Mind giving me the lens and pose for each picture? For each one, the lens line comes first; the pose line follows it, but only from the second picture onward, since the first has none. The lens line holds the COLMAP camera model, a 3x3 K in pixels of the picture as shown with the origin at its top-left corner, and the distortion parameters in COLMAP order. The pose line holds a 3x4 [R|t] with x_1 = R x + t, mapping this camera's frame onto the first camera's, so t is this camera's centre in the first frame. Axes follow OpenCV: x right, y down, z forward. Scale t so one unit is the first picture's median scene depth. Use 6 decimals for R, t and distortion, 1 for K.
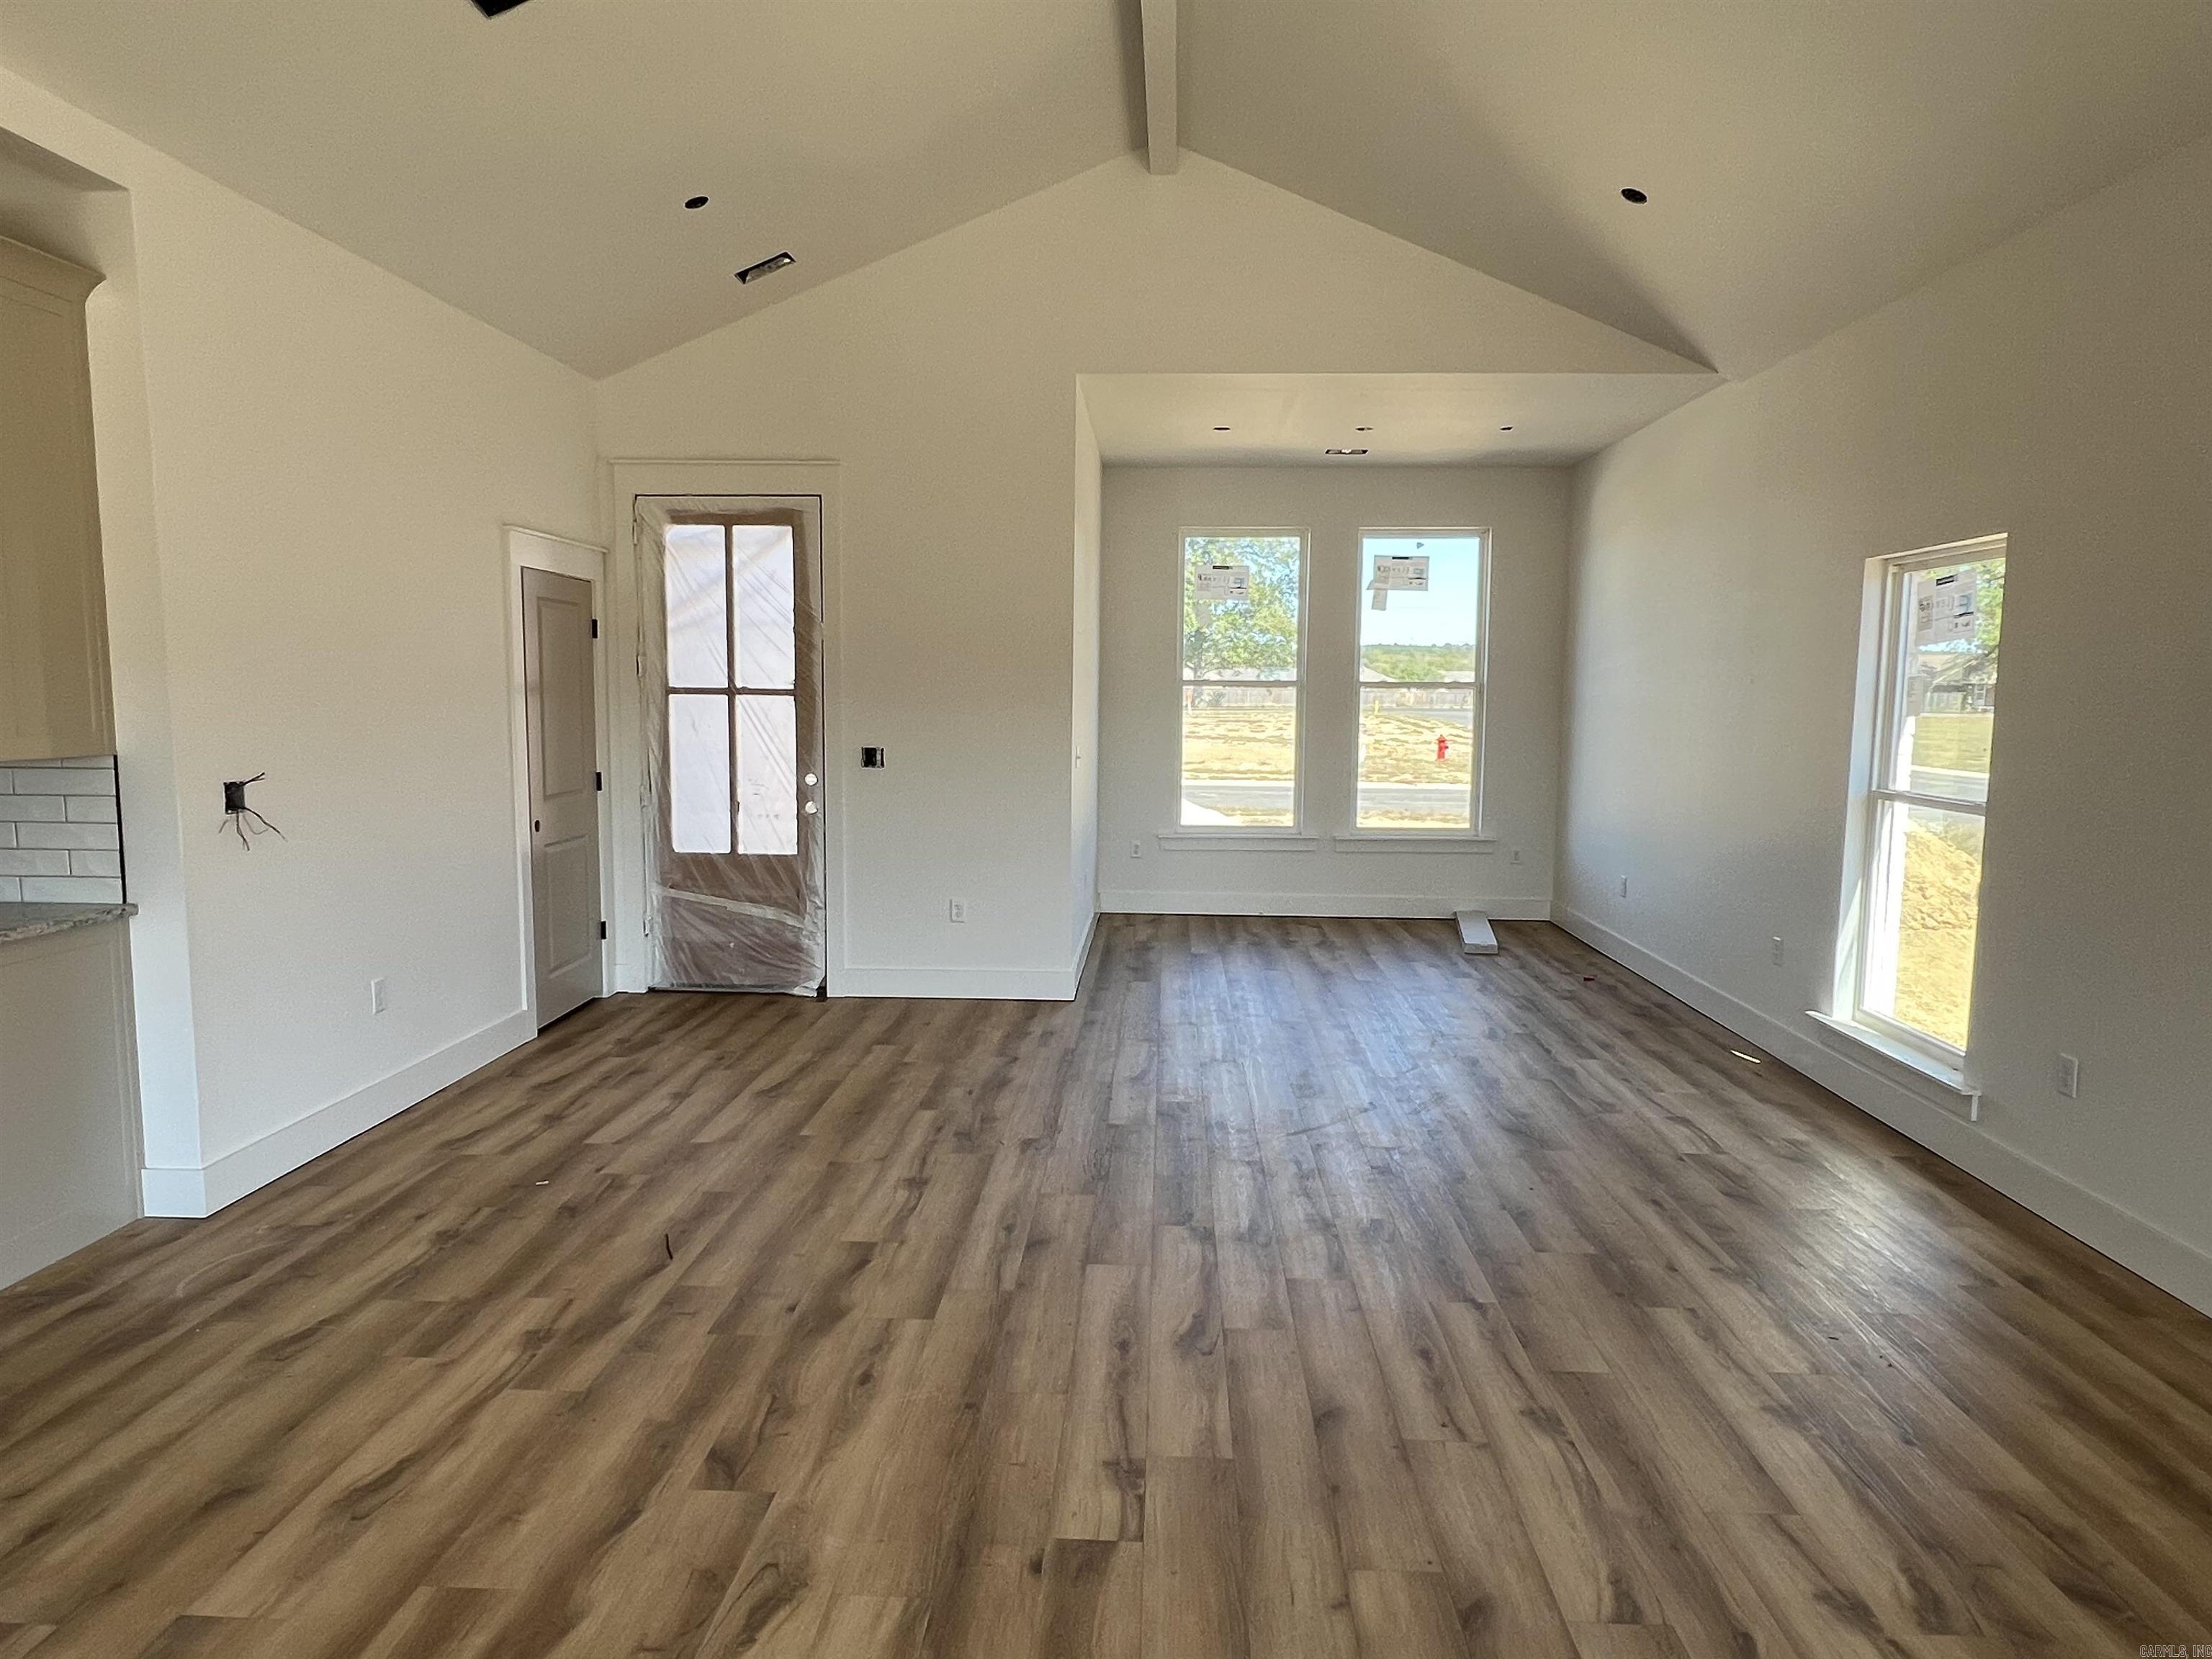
lens RADIAL K [[1374.1, 0, 1106.0], [0, 1374.1, 829.5], [0, 0, 1]] dist [0.000583, 0.000066]
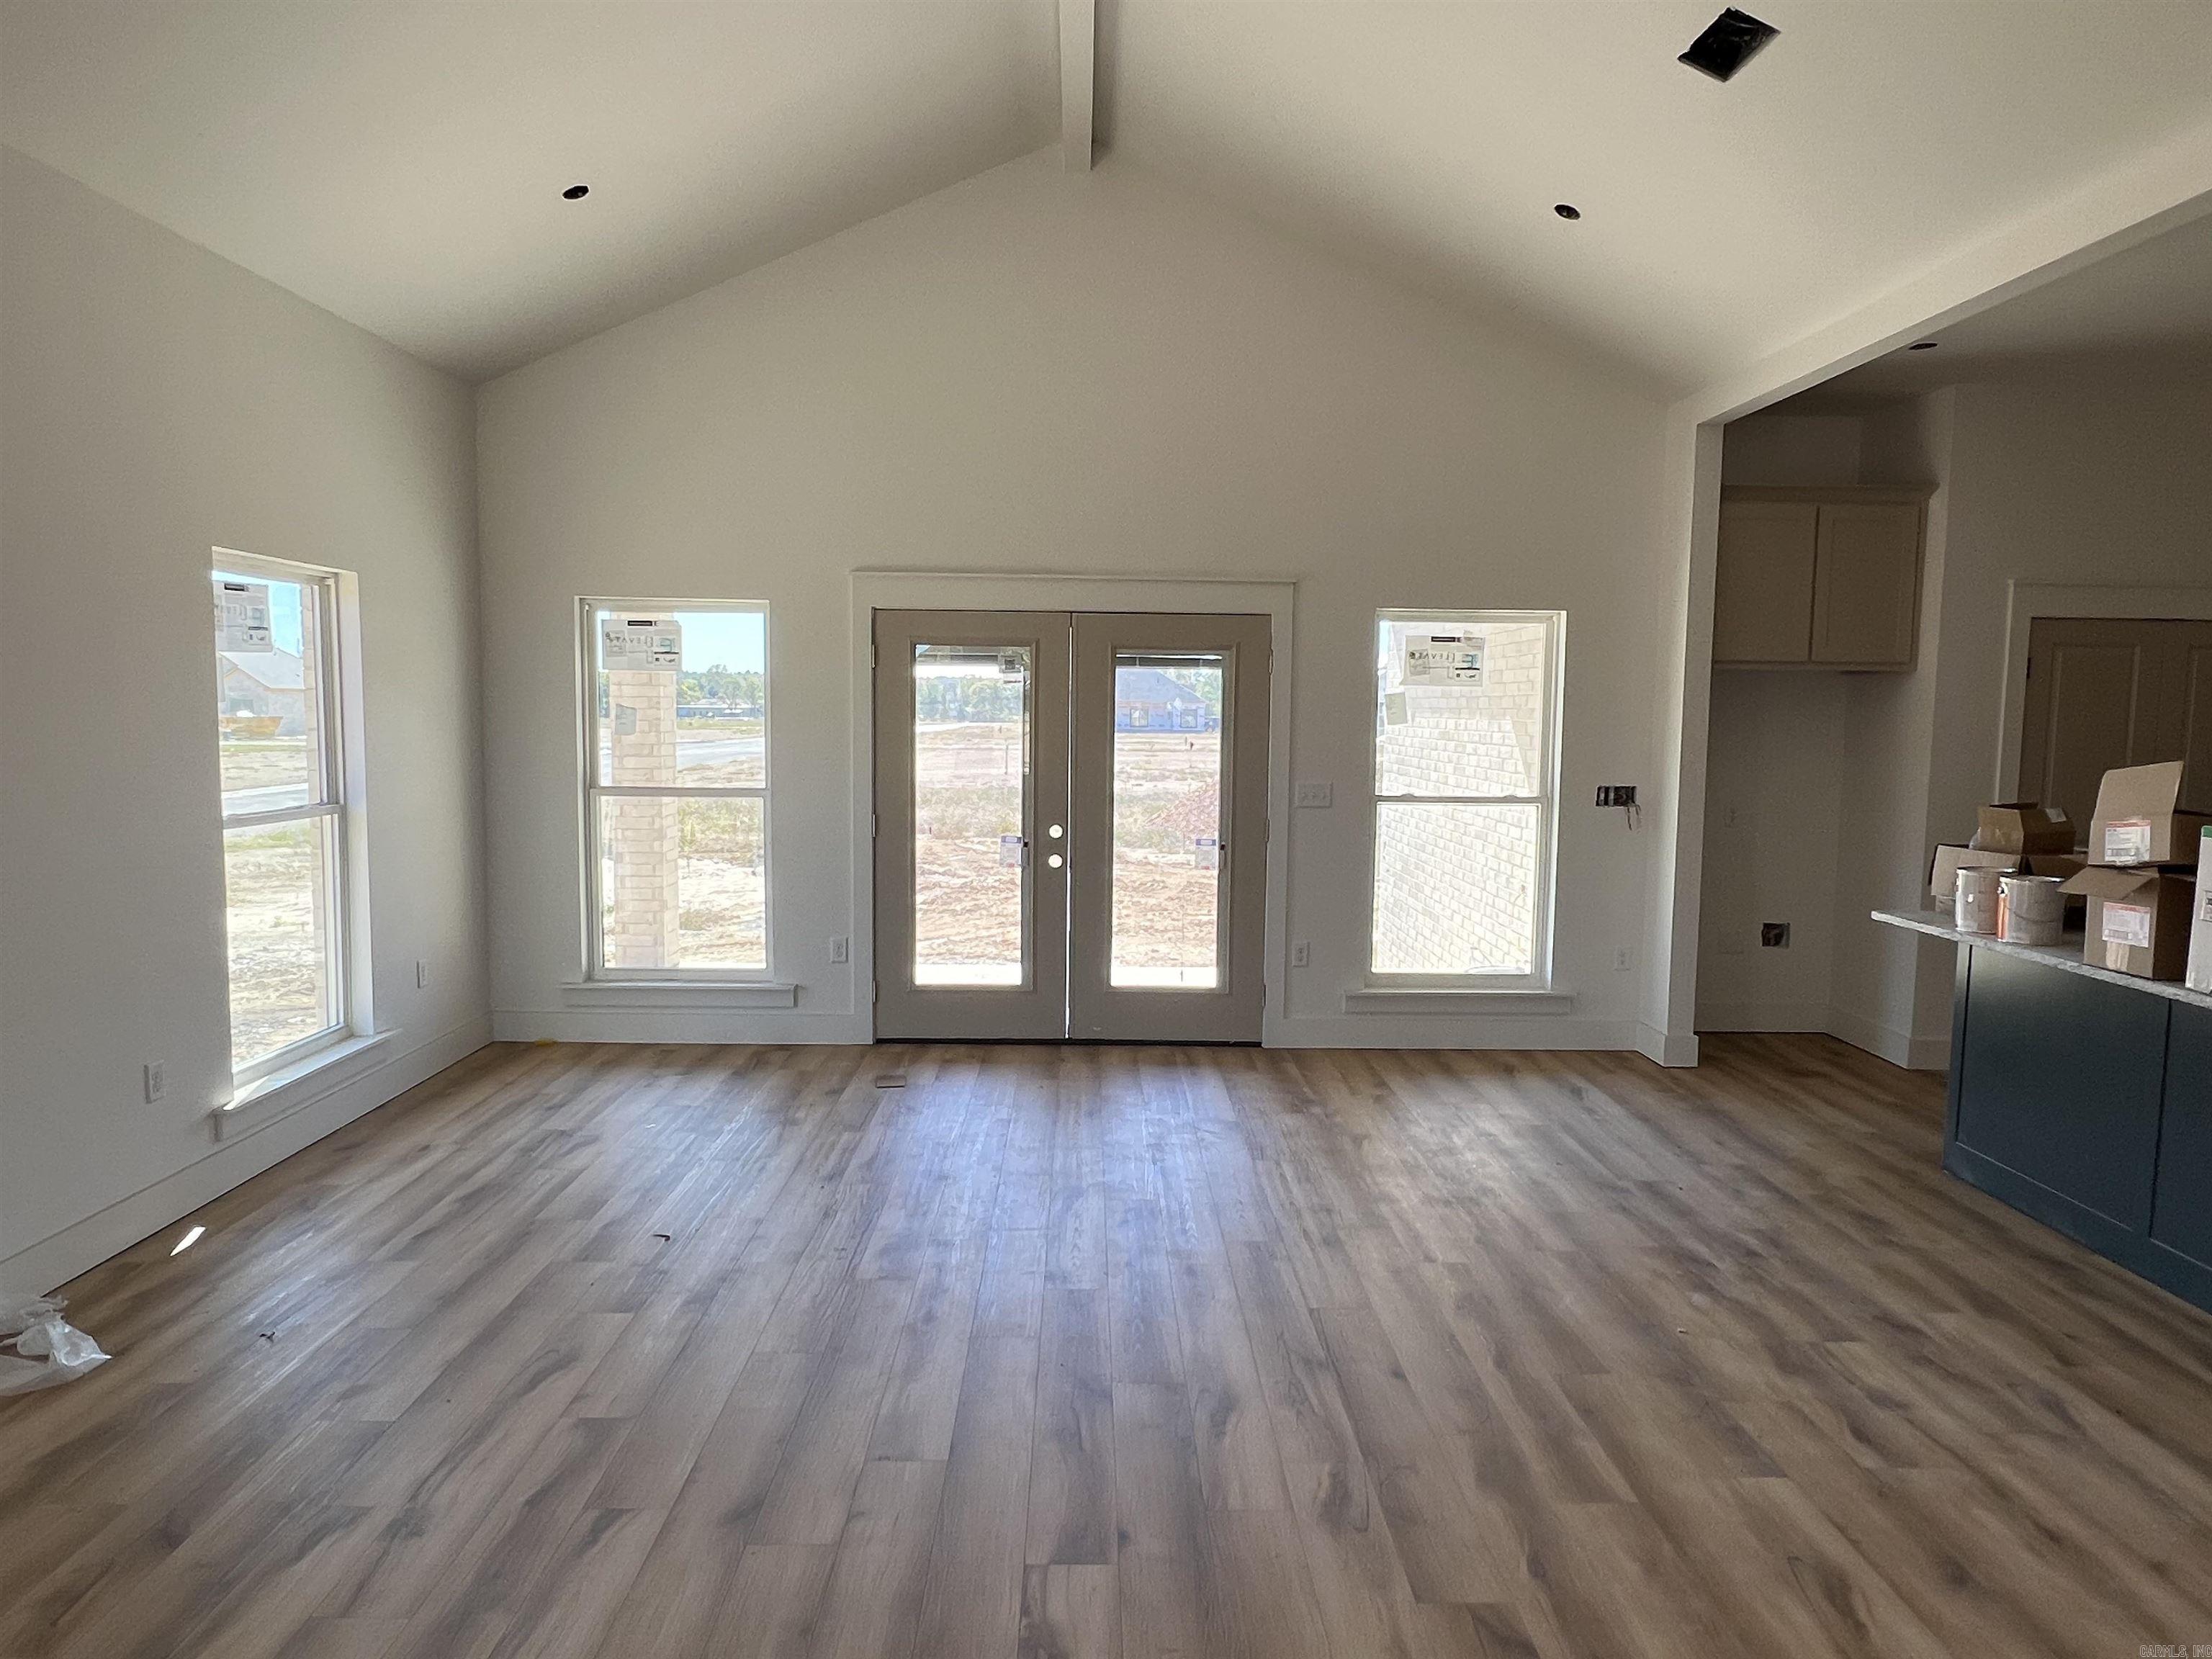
lens RADIAL K [[1374.1, 0, 1106.0], [0, 1374.1, 829.5], [0, 0, 1]] dist [0.000583, 0.000066]
pose [[-0.997860, -0.014396, -0.063775, 0.039506], [-0.026736, 0.980016, 0.197115, -0.221177], [0.059663, 0.198398, -0.978304, 1.893826]]
